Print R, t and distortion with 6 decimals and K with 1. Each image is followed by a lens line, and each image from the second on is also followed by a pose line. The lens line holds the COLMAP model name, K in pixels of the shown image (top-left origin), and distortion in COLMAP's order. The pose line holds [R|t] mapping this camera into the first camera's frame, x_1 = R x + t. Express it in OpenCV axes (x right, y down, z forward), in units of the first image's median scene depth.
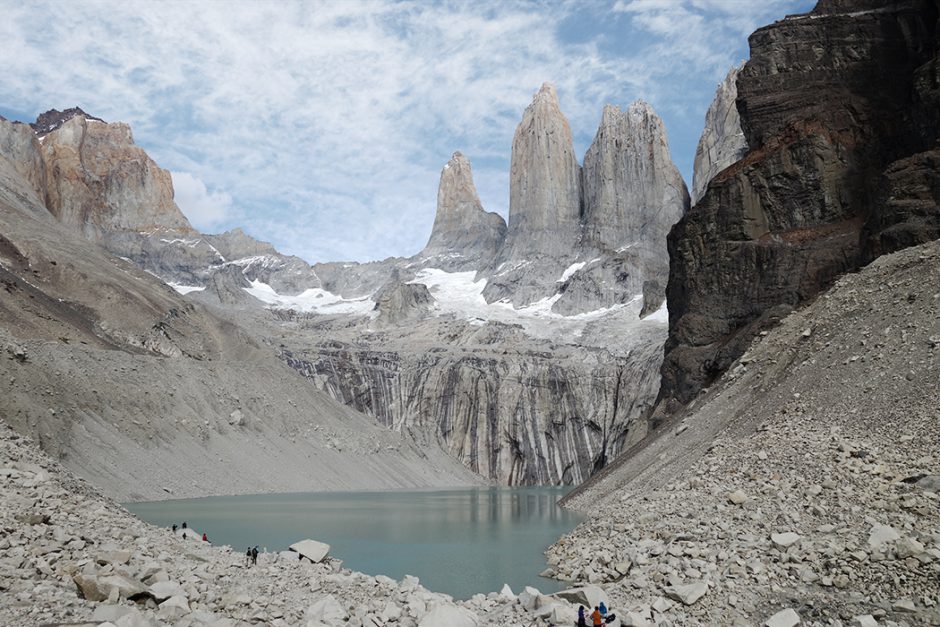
lens RADIAL K [[729.5, 0, 470.0], [0, 729.5, 313.5], [0, 0, 1]] dist [-0.009221, -0.002483]
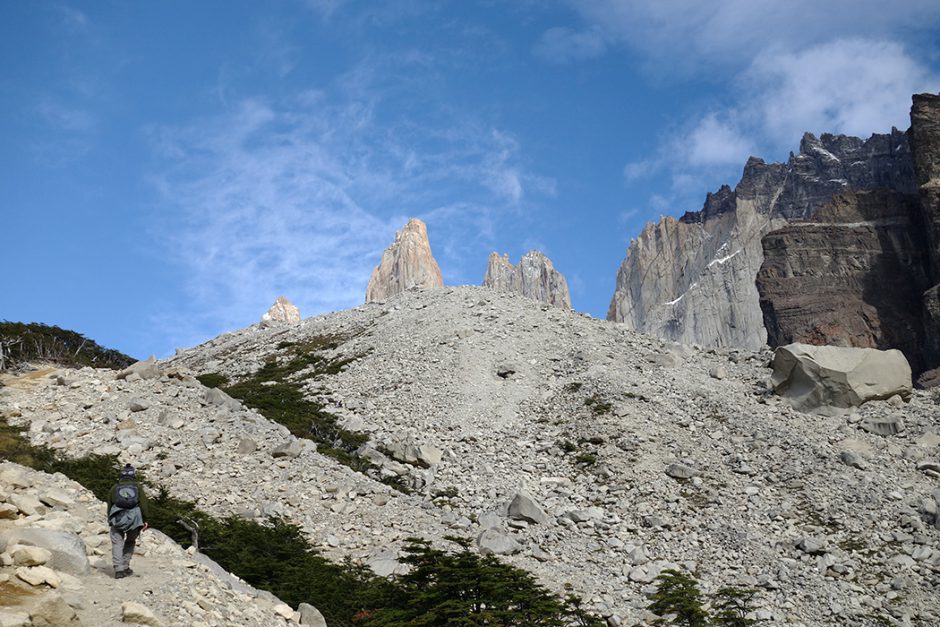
lens RADIAL K [[1061.4, 0, 470.0], [0, 1061.4, 313.5], [0, 0, 1]] dist [0.002524, -0.001588]
pose [[0.975340, 0.055077, 0.213725, -0.364841], [-0.011211, 0.979477, -0.201246, 0.040879], [-0.220423, 0.193887, 0.955940, -0.369041]]
